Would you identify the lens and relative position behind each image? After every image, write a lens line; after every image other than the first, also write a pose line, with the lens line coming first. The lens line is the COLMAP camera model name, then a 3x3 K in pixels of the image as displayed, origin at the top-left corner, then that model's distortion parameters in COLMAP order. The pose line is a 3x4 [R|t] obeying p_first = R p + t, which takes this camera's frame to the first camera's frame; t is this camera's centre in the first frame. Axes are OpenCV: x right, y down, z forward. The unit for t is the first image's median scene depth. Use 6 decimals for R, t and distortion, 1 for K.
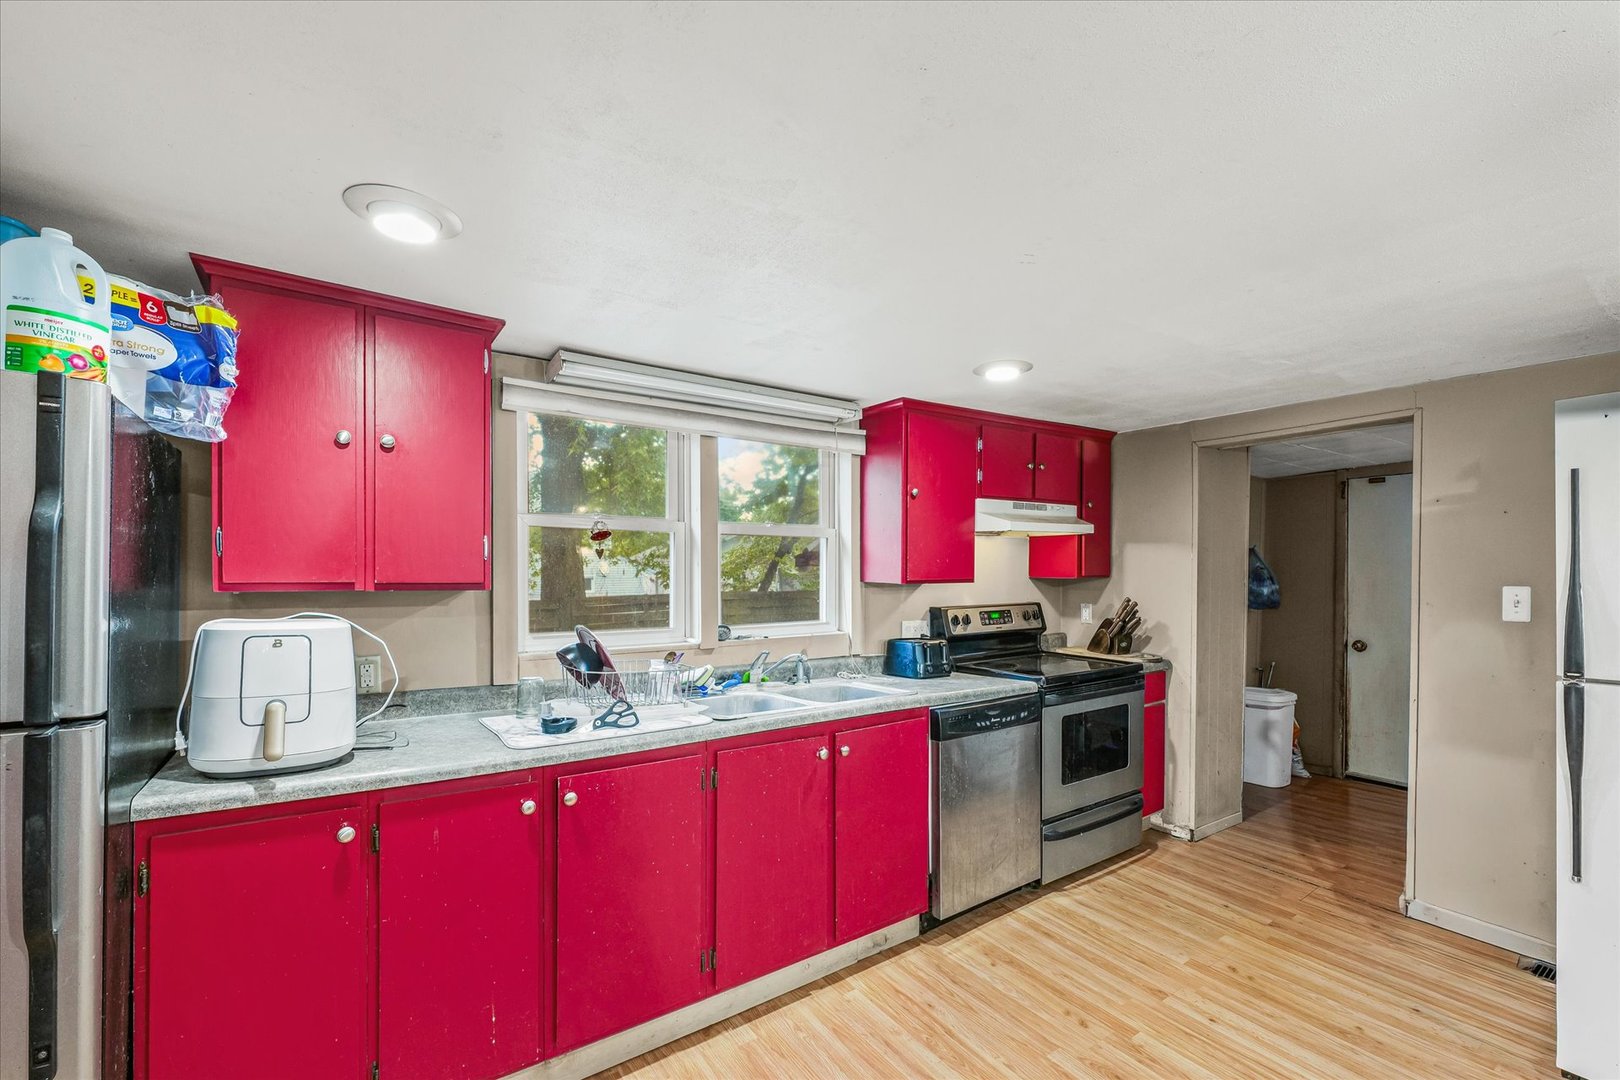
lens RADIAL K [[667.1, 0, 800.4], [0, 667.1, 575.2], [0, 0, 1]] dist [-0.004666, 0.000950]
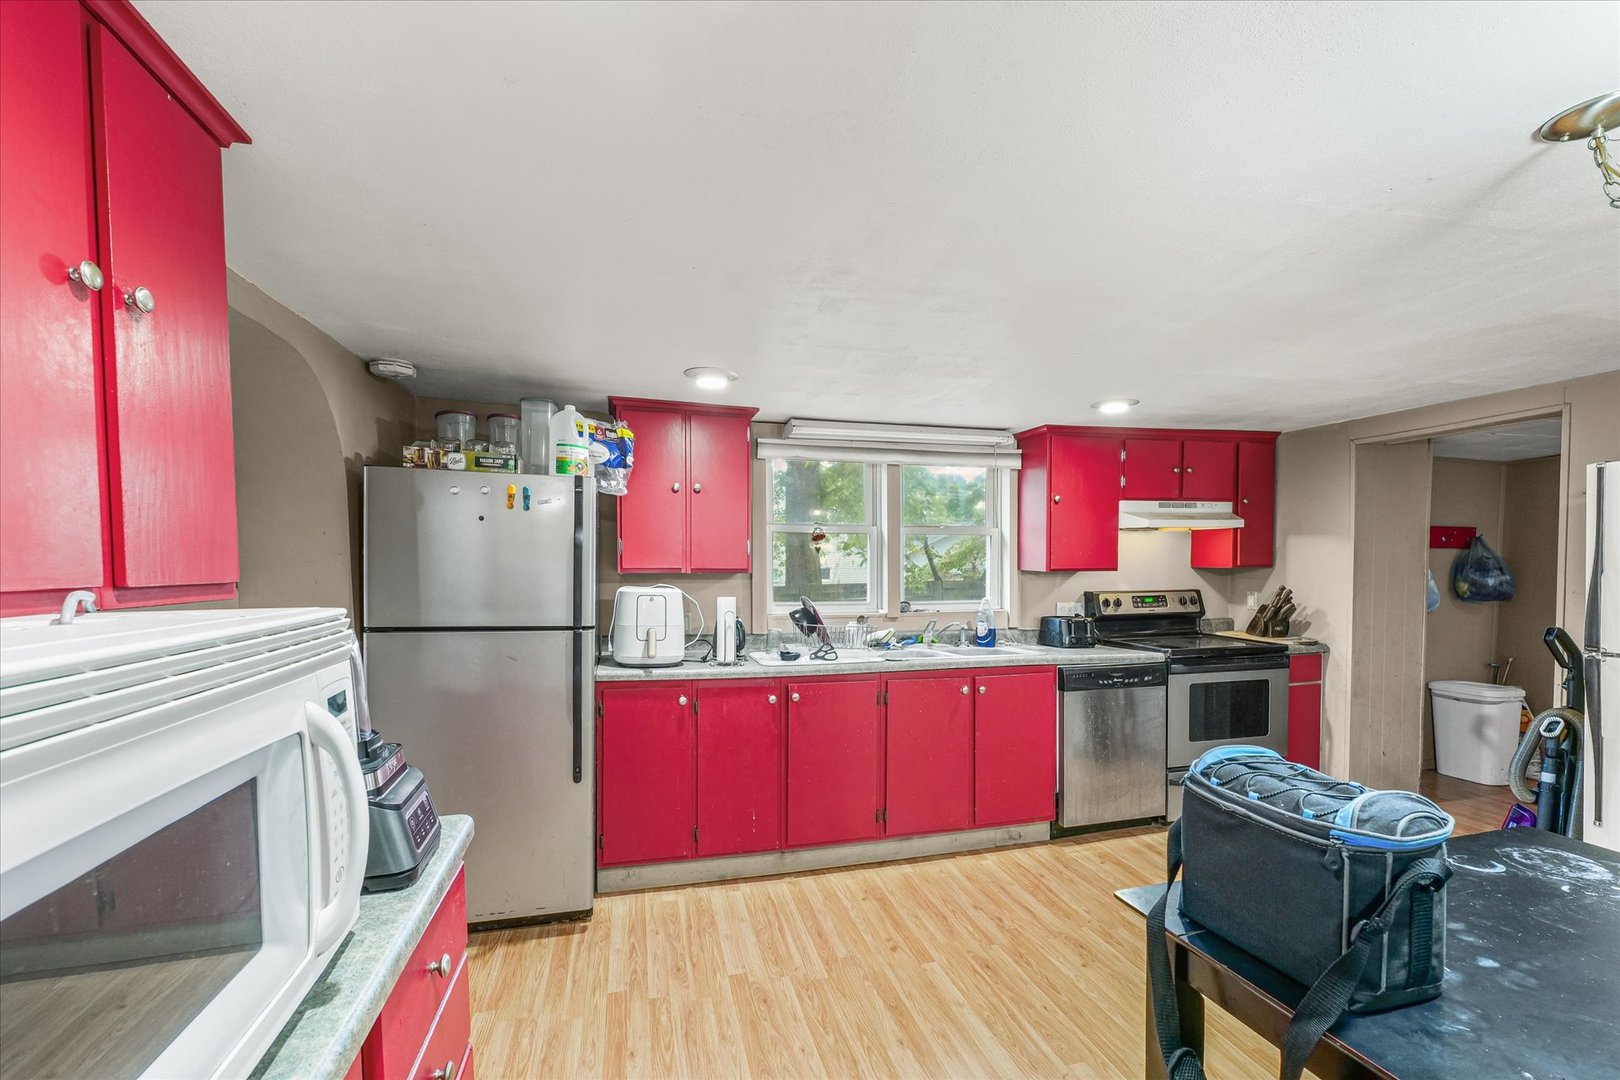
lens RADIAL K [[667.1, 0, 814.1], [0, 667.1, 580.6], [0, 0, 1]] dist [-0.004666, 0.000950]
pose [[0.945732, 0.007951, -0.324852, 0.171322], [-0.000582, 0.999740, 0.022776, 0.001892], [0.324948, -0.021351, 0.945491, -0.401291]]
